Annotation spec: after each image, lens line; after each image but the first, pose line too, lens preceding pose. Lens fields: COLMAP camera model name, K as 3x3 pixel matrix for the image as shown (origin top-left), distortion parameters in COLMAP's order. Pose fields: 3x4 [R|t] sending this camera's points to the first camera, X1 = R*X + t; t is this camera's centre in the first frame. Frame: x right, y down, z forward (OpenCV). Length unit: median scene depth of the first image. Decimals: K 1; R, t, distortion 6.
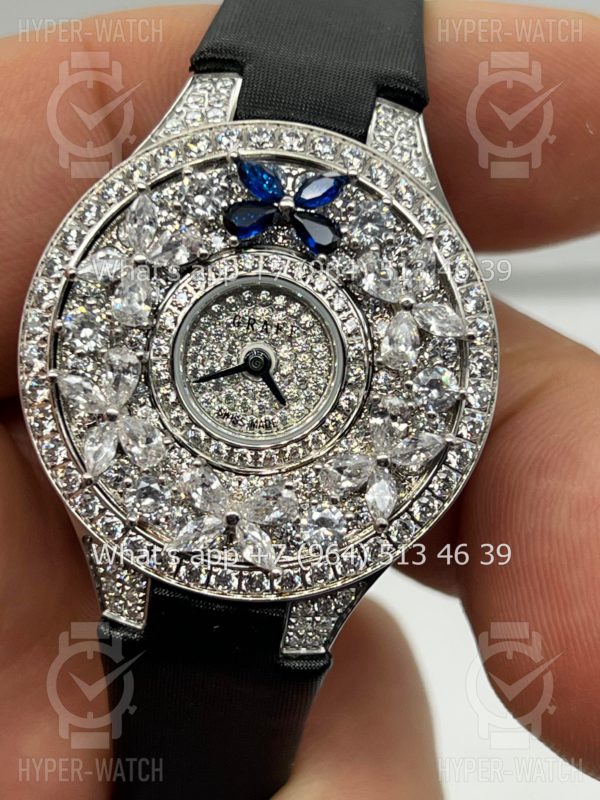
lens RADIAL K [[1919.4, 0, 301.0], [0, 1919.4, 398.3], [0, 0, 1]] dist [0.350305, 0.000000]
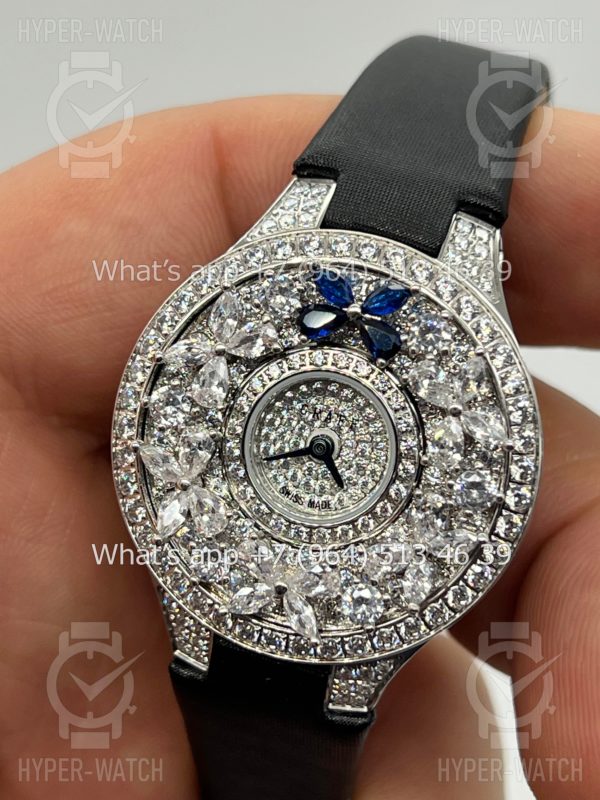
lens RADIAL K [[1919.4, 0, 307.8], [0, 1919.4, 399.8], [0, 0, 1]] dist [0.350305, 0.000000]
pose [[0.983246, 0.090601, -0.158172, 0.142946], [-0.083494, 0.995201, 0.051027, -0.102352], [0.162036, -0.036965, 0.986092, -0.089457]]
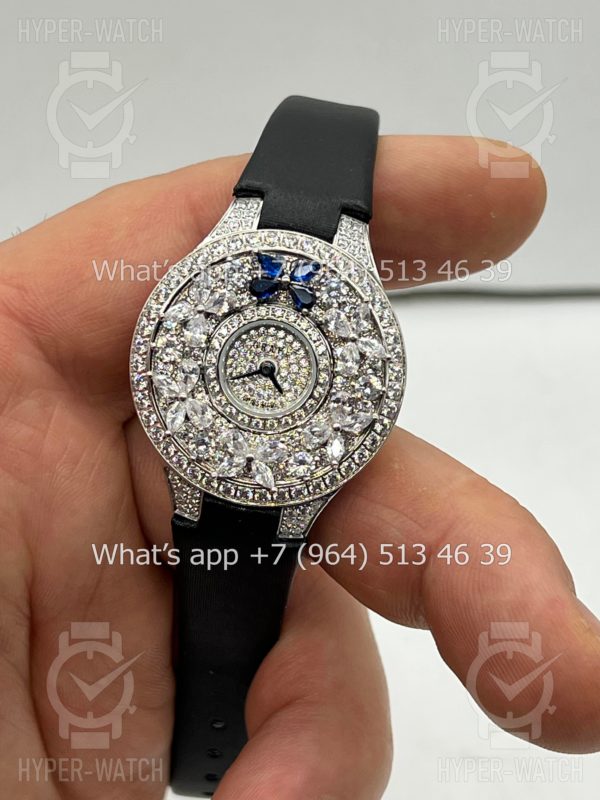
lens RADIAL K [[1919.4, 0, 301.2], [0, 1919.4, 405.1], [0, 0, 1]] dist [0.350305, 0.000000]
pose [[0.999310, 0.025559, -0.026944, 0.055763], [-0.024636, 0.999117, 0.034042, -0.046138], [0.027790, -0.033355, 0.999057, -0.730788]]
